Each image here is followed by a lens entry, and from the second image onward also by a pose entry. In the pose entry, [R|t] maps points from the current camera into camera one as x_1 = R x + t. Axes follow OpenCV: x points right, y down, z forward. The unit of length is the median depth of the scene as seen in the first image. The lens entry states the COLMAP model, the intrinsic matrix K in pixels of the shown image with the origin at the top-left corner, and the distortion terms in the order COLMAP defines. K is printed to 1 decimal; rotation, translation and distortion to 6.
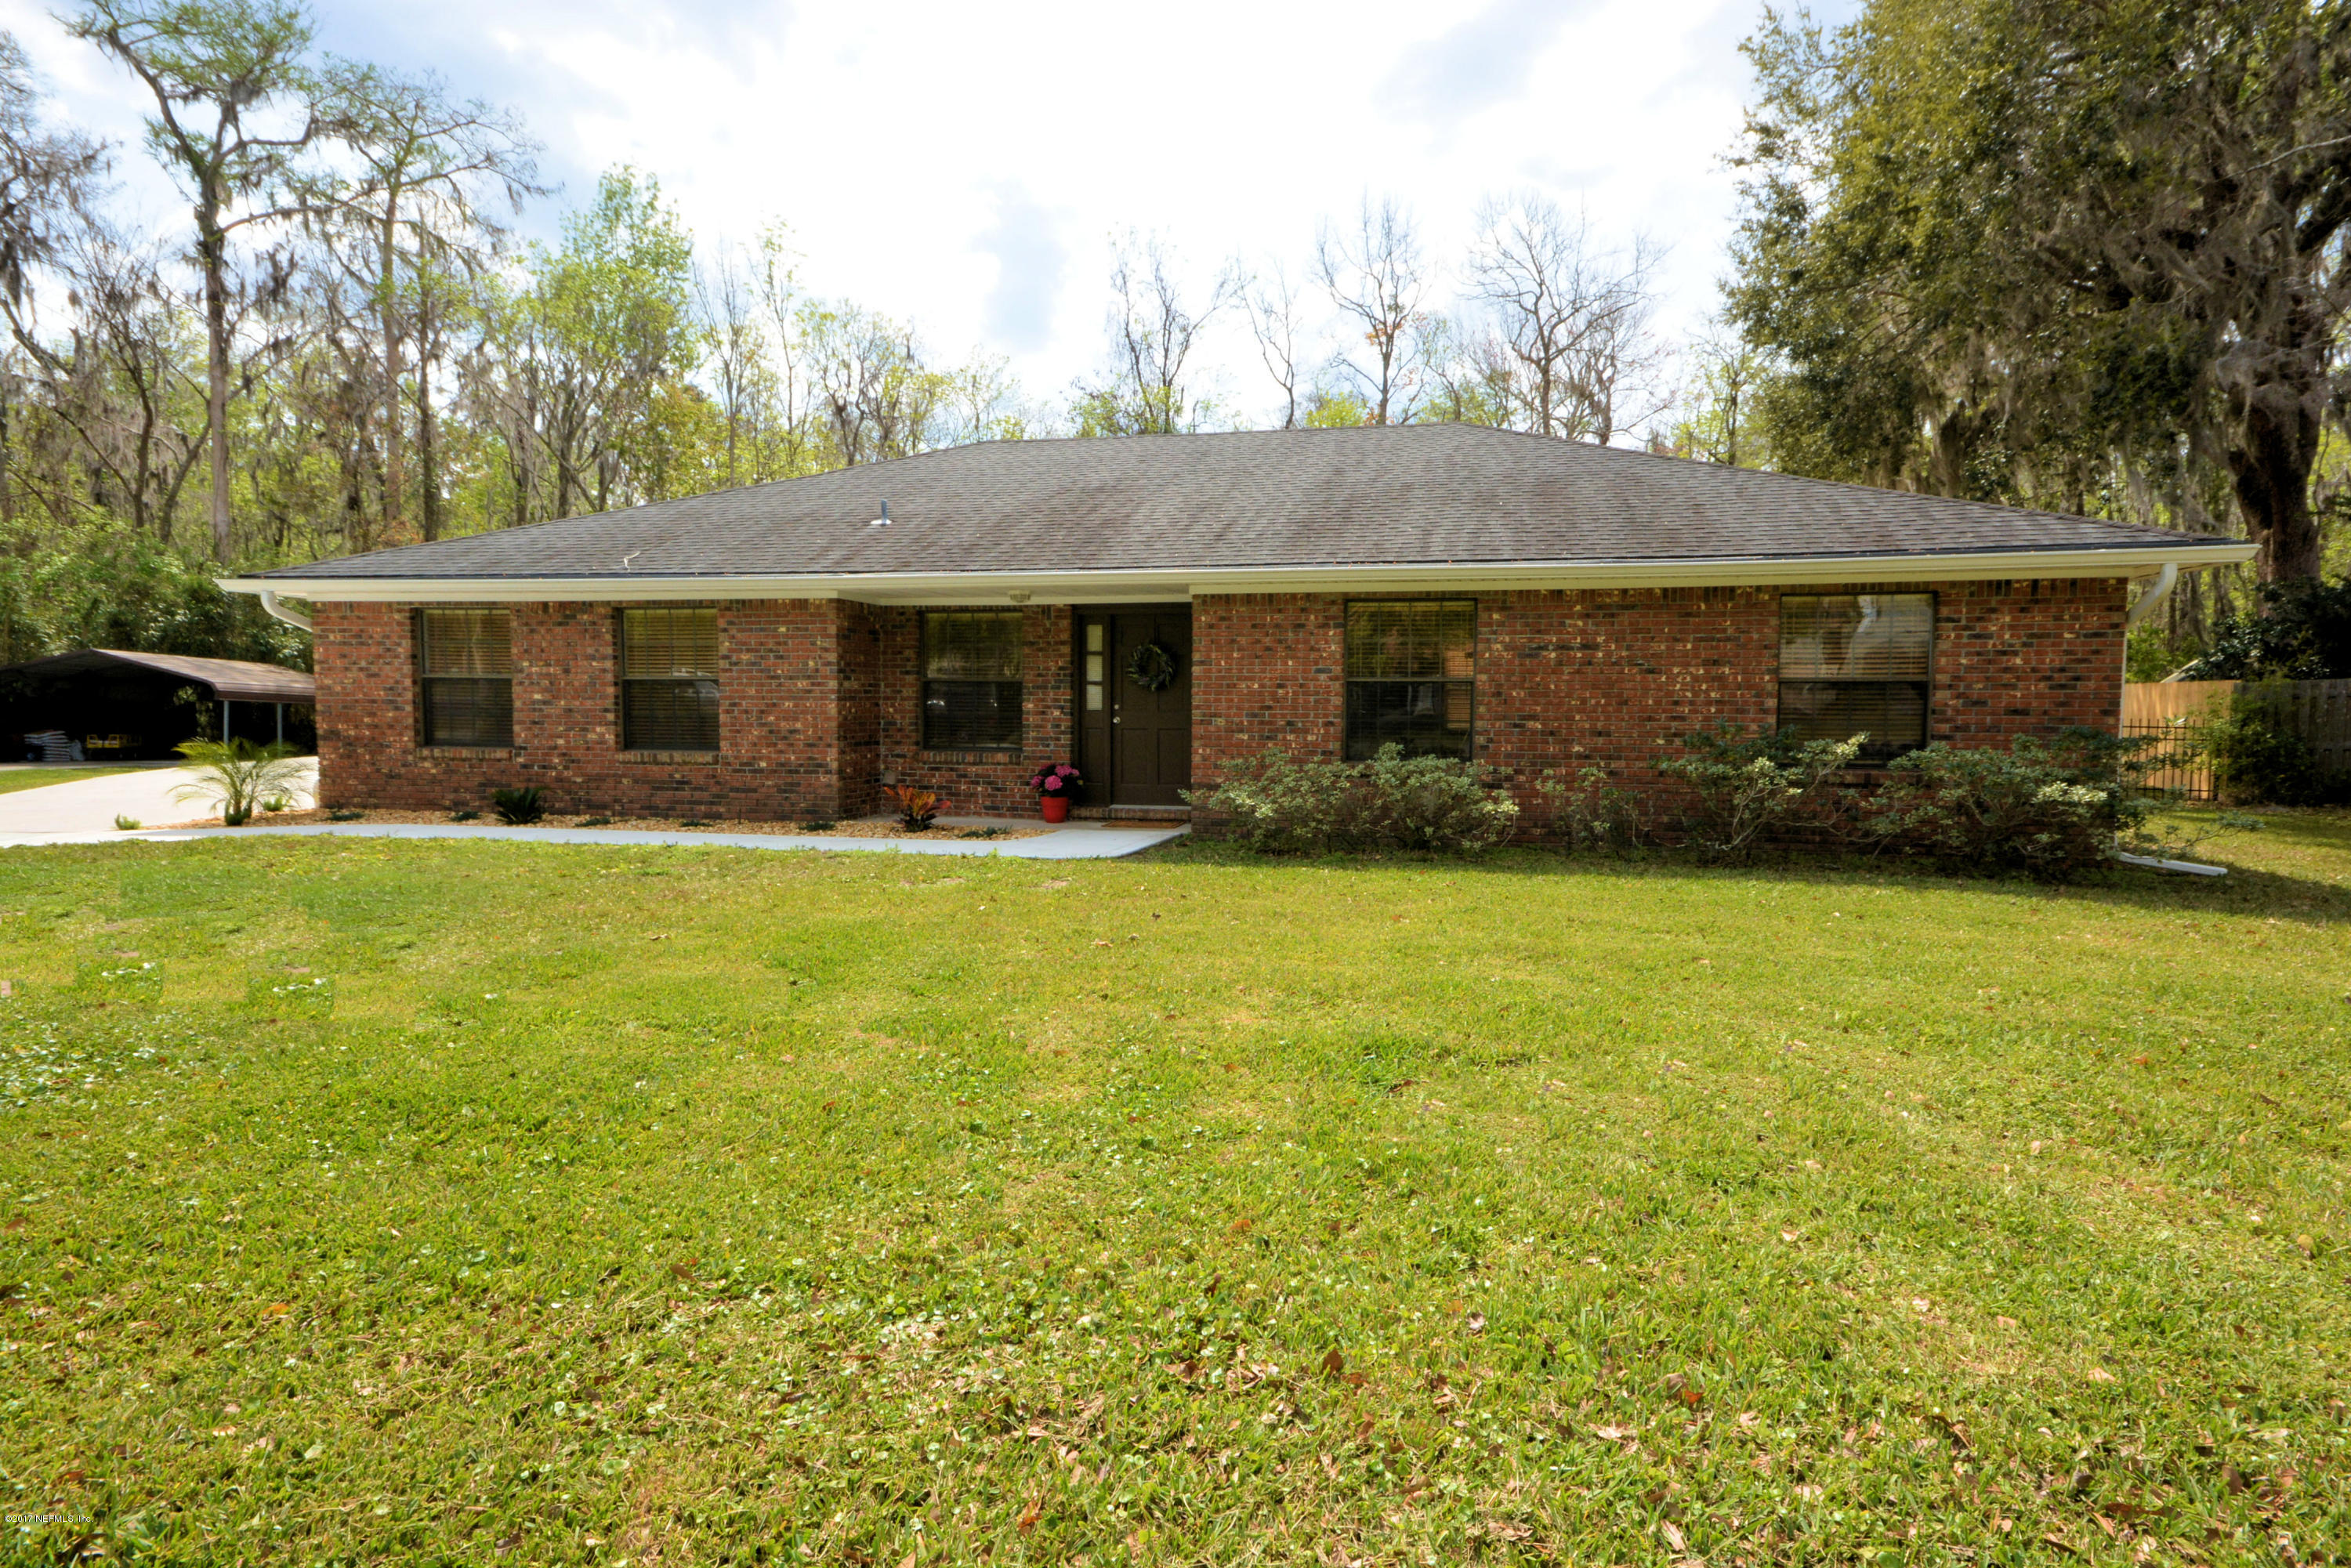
lens RADIAL K [[1278.6, 0, 1175.5], [0, 1278.6, 784.0], [0, 0, 1]] dist [0.040559, 0.000870]
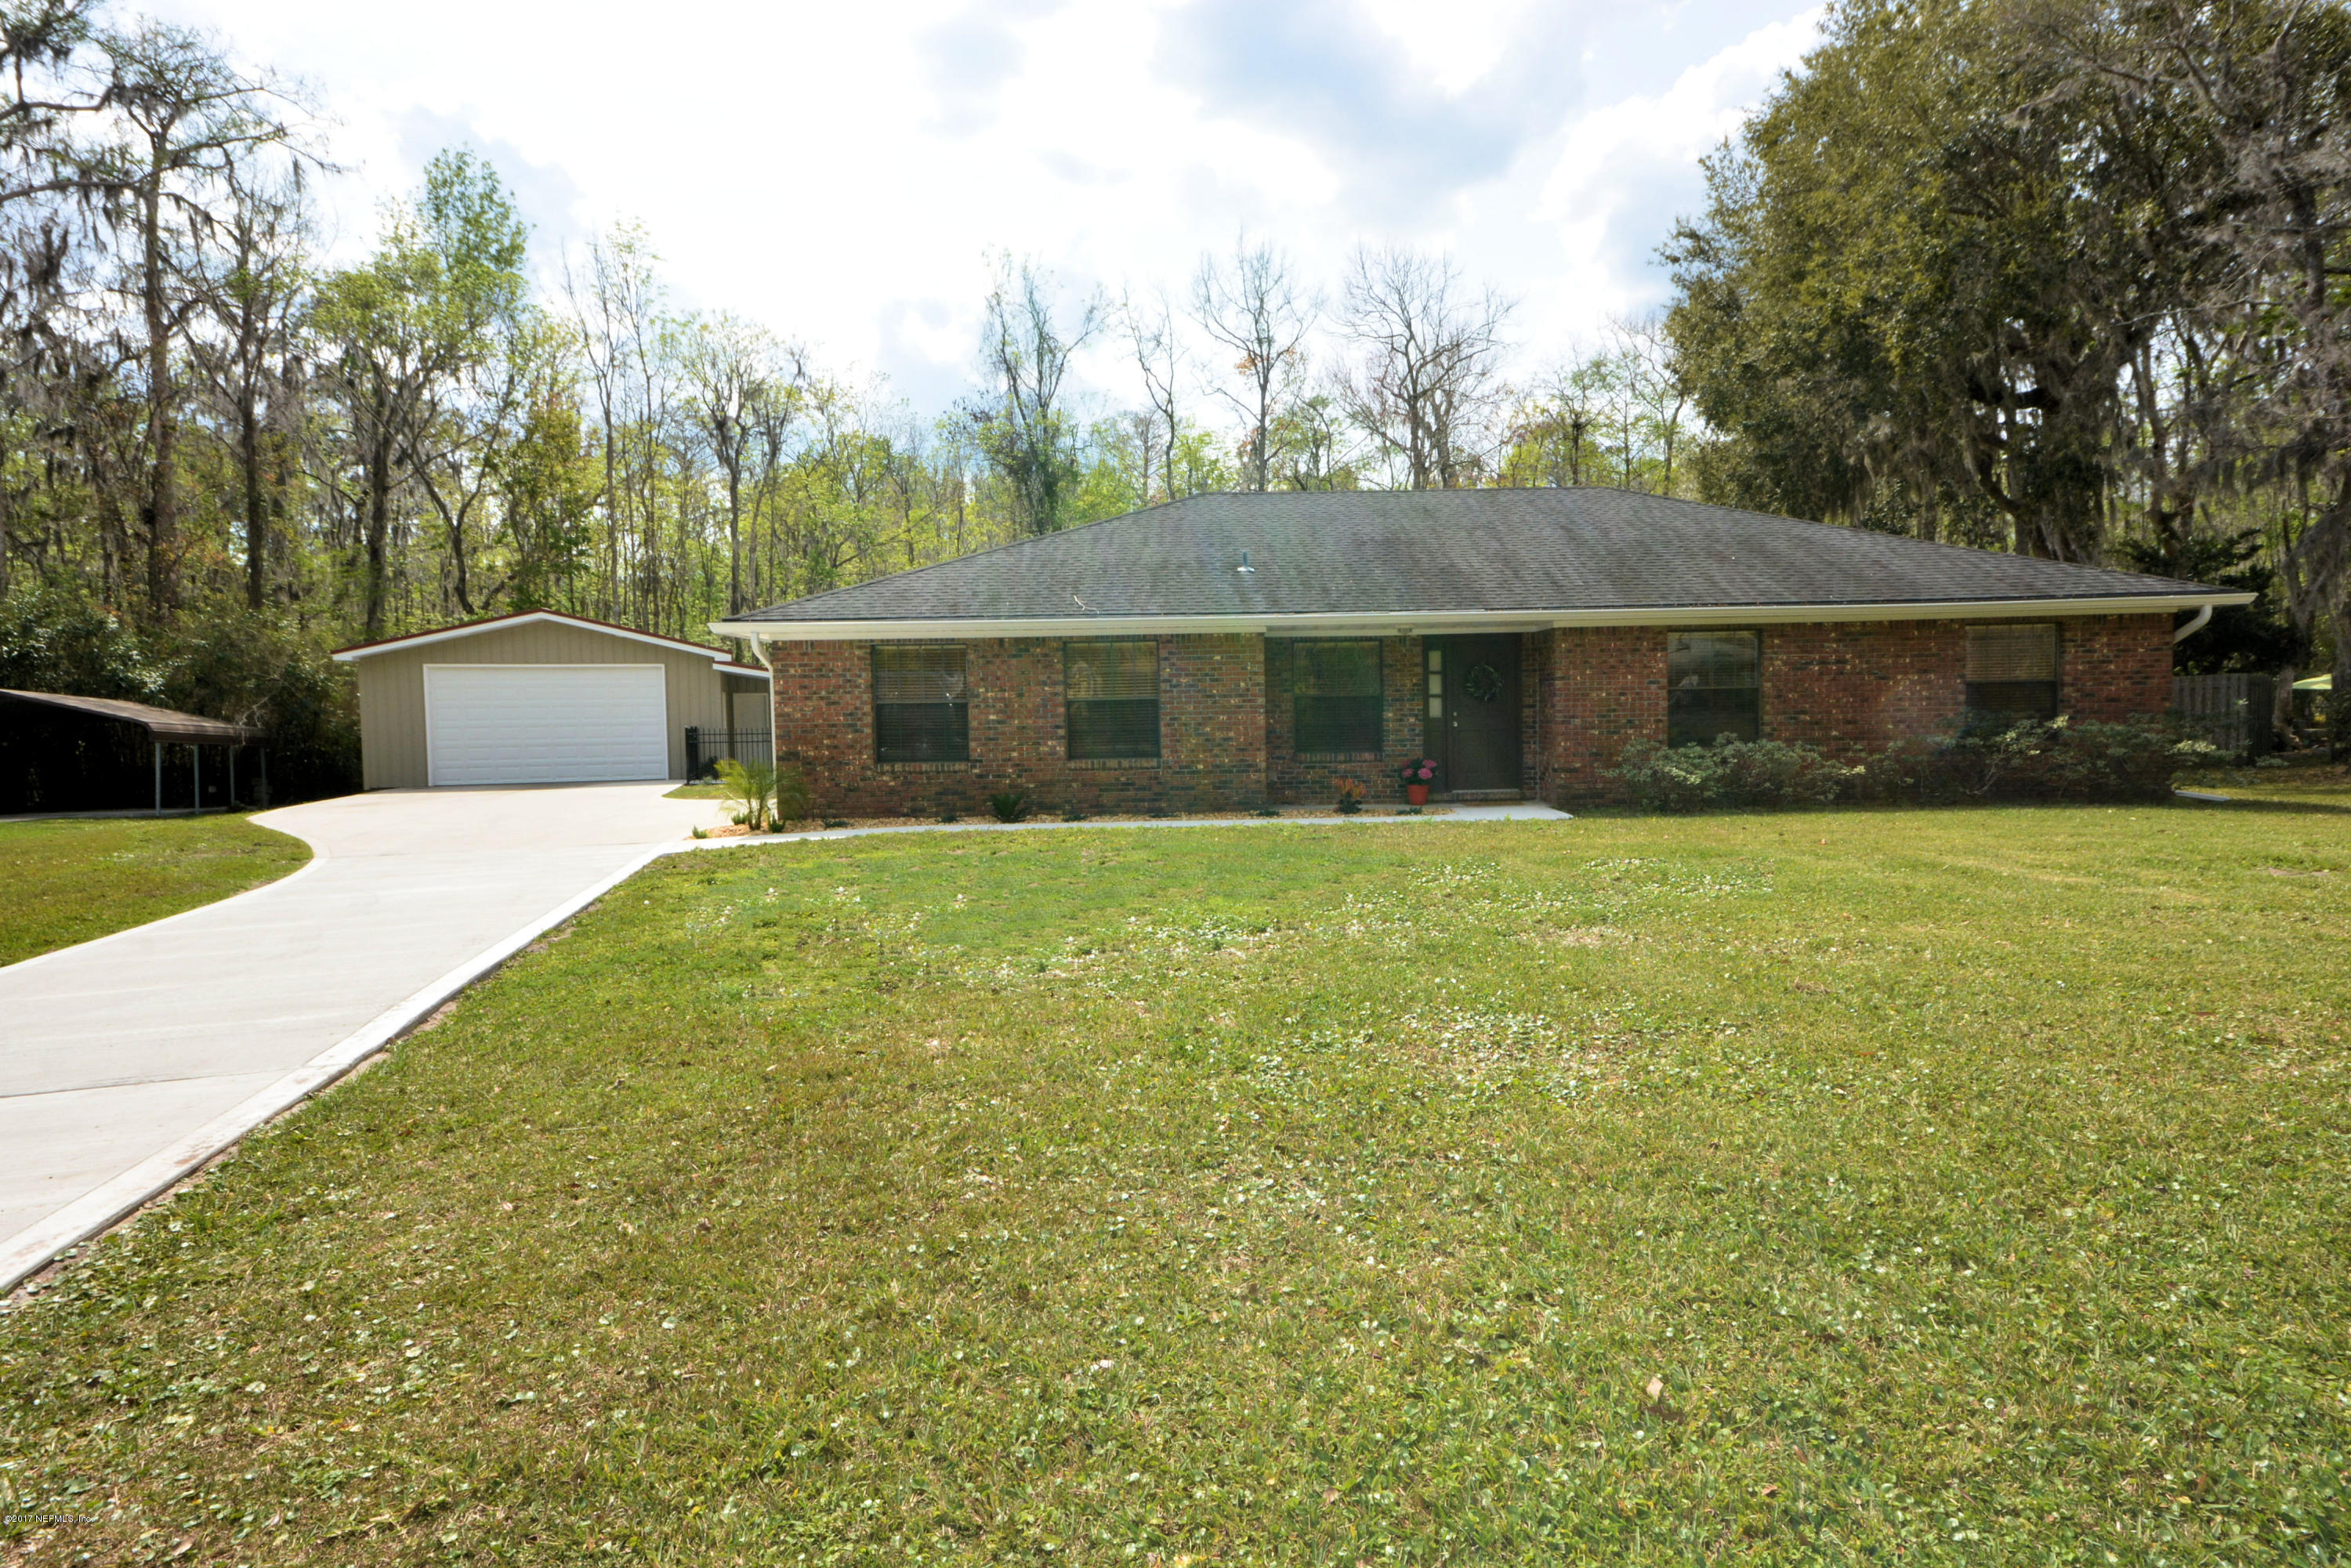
lens RADIAL K [[1378.6, 0, 1175.5], [0, 1378.6, 784.0], [0, 0, 1]] dist [0.054610, -0.000408]
pose [[0.973120, -0.034027, 0.227773, -0.635043], [0.038589, 0.999133, -0.015604, 0.020928], [-0.227045, 0.023974, 0.973589, -0.287752]]
